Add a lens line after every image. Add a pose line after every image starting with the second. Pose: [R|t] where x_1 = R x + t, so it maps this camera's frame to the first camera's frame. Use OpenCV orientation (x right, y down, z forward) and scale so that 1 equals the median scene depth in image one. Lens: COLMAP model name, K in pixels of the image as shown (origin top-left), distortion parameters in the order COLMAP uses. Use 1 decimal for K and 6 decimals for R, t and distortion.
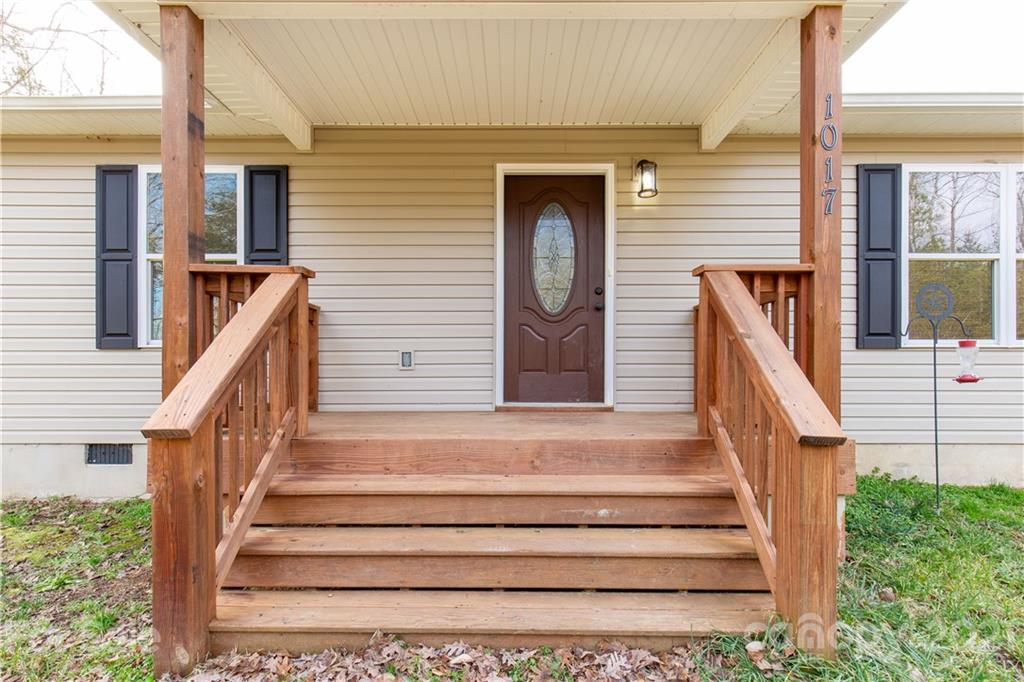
lens RADIAL K [[473.4, 0, 530.3], [0, 473.4, 363.7], [0, 0, 1]] dist [0.006415, 0.000125]
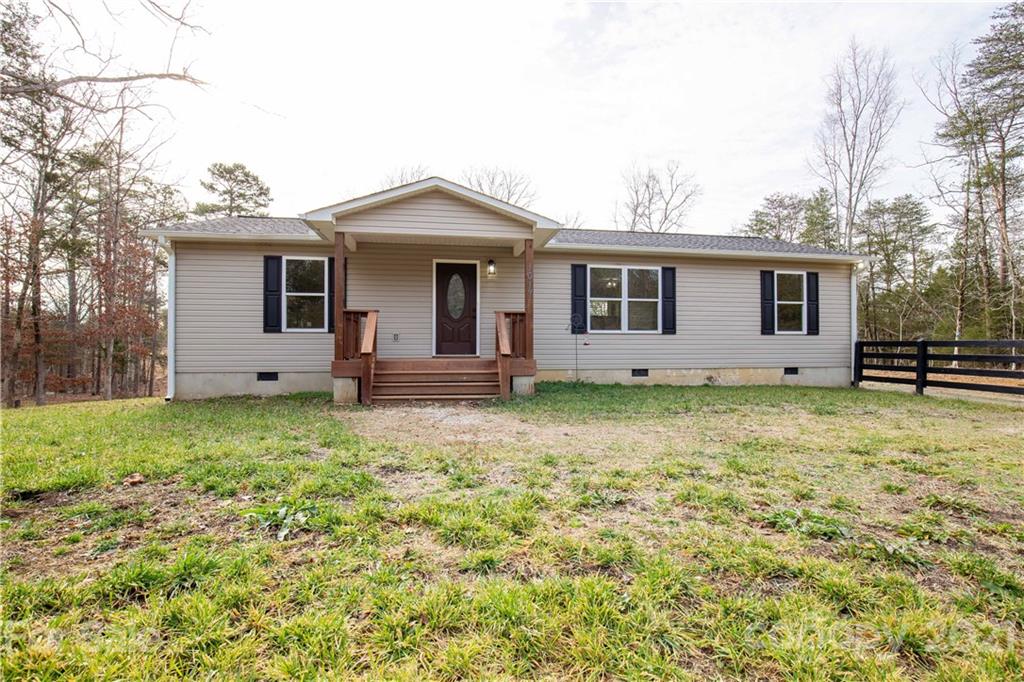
lens RADIAL K [[453.1, 0, 509.0], [0, 453.1, 341.7], [0, 0, 1]] dist [-0.015594, -0.000220]
pose [[0.986600, 0.001053, 0.163152, -0.064766], [-0.000613, 0.999996, -0.002746, 0.021494], [-0.163155, 0.002609, 0.986597, -1.424862]]
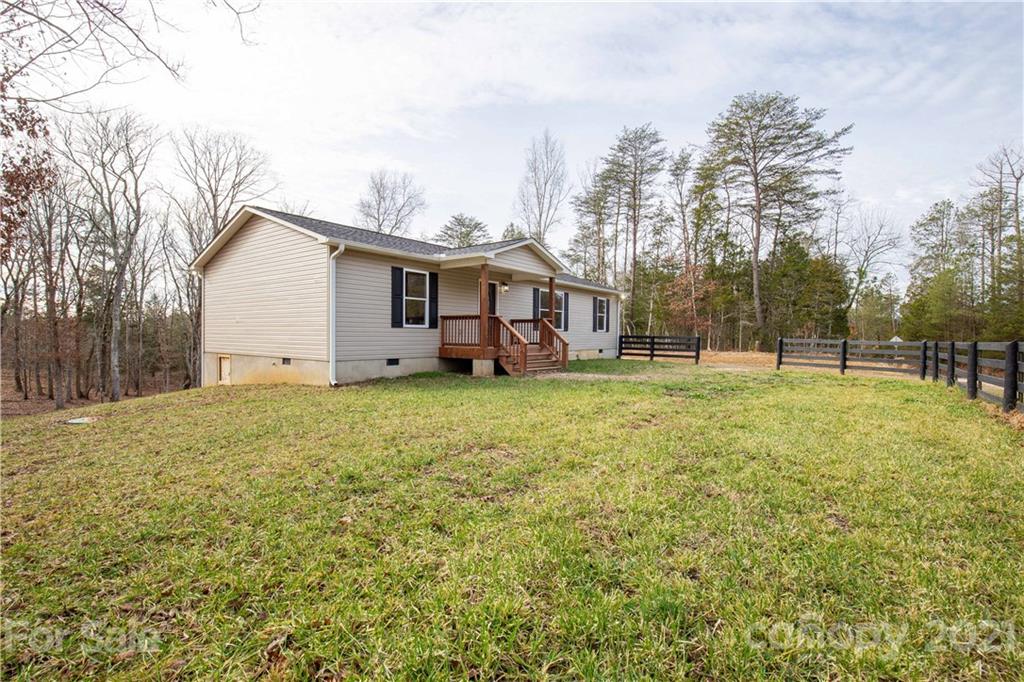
lens RADIAL K [[473.4, 0, 509.3], [0, 473.4, 341.9], [0, 0, 1]] dist [0.006415, 0.000125]
pose [[0.597515, -0.006706, 0.801830, -2.861717], [-0.007106, 0.999881, 0.013658, 0.016092], [-0.801827, -0.013859, 0.597396, -1.388272]]
